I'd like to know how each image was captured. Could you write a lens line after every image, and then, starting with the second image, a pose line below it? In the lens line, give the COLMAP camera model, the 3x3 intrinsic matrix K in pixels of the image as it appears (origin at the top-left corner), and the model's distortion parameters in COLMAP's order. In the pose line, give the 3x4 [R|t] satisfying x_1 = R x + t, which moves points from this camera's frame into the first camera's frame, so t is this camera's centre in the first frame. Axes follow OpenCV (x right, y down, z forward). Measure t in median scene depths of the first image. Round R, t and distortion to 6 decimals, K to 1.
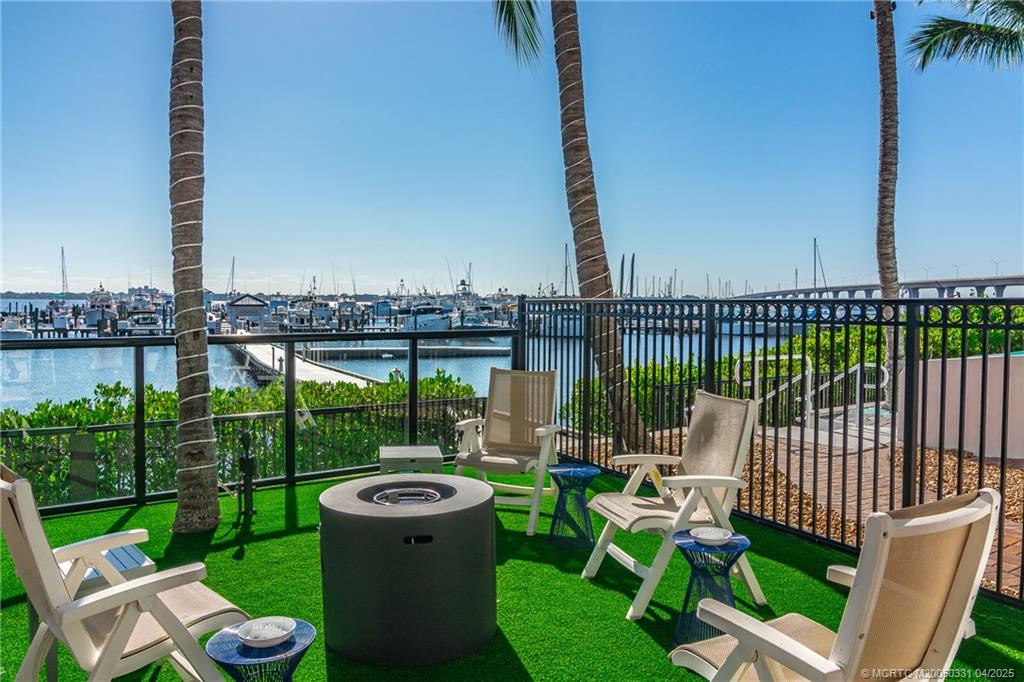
lens RADIAL K [[871.5, 0, 512.0], [0, 871.5, 341.0], [0, 0, 1]] dist [-0.008000, 0.001658]
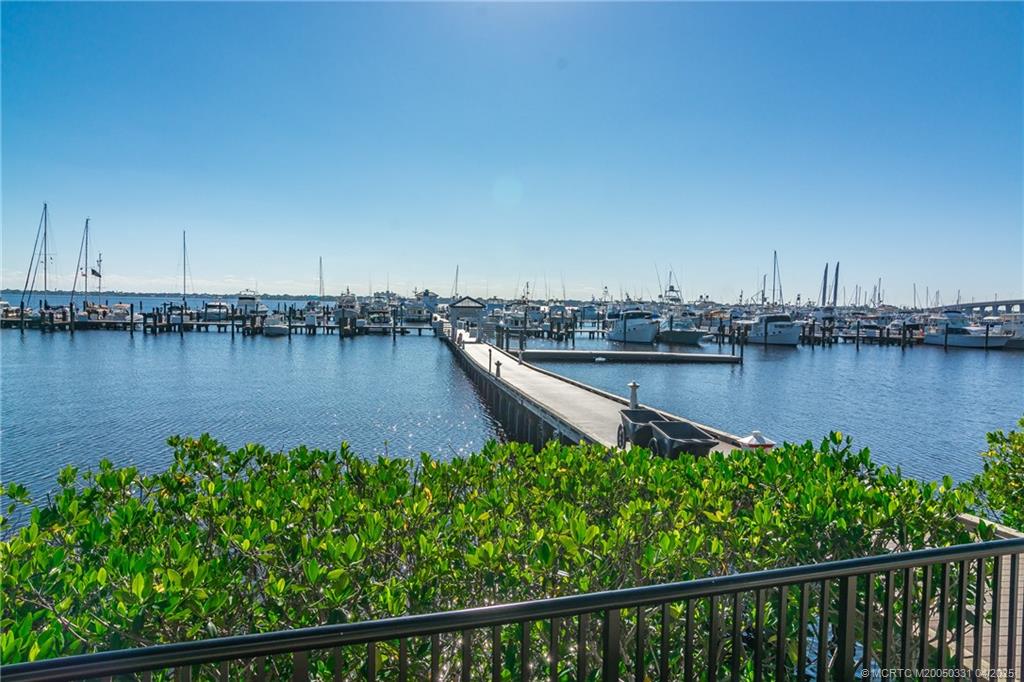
lens RADIAL K [[666.5, 0, 512.0], [0, 666.5, 341.0], [0, 0, 1]] dist [-0.000208, 0.000098]
pose [[0.972516, 0.026375, -0.231337, -0.055448], [-0.026273, 0.999649, 0.003522, -0.003427], [0.231349, 0.002653, 0.972867, 0.200002]]
